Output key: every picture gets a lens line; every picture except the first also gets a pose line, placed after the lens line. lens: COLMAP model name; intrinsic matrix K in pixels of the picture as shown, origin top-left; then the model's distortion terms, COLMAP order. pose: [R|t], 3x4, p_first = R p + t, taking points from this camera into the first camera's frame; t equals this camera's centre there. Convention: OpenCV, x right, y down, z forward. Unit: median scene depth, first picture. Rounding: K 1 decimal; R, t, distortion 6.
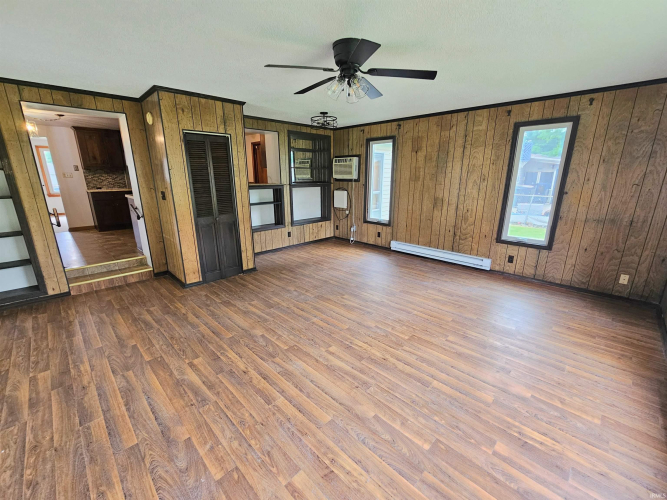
lens RADIAL K [[275.0, 0, 321.1], [0, 275.0, 247.4], [0, 0, 1]] dist [0.000848, -0.000584]
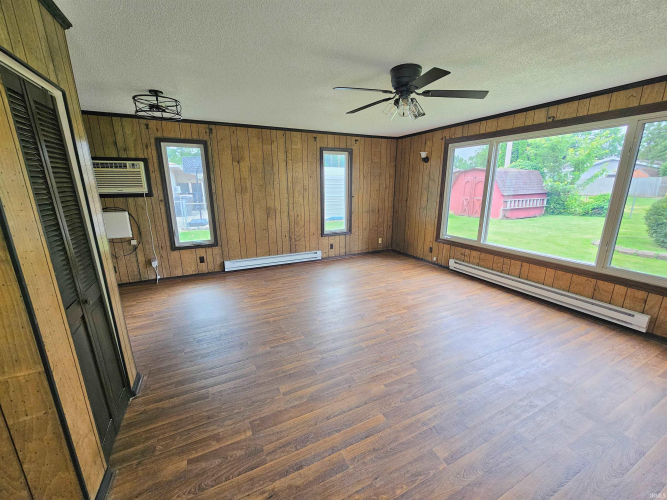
lens RADIAL K [[275.0, 0, 333.5], [0, 275.0, 253.0], [0, 0, 1]] dist [0.000848, -0.000584]
pose [[0.321412, -0.232410, 0.917976, -0.507076], [0.247511, 0.956332, 0.155459, -0.119873], [-0.914020, 0.177243, 0.364900, 0.431177]]
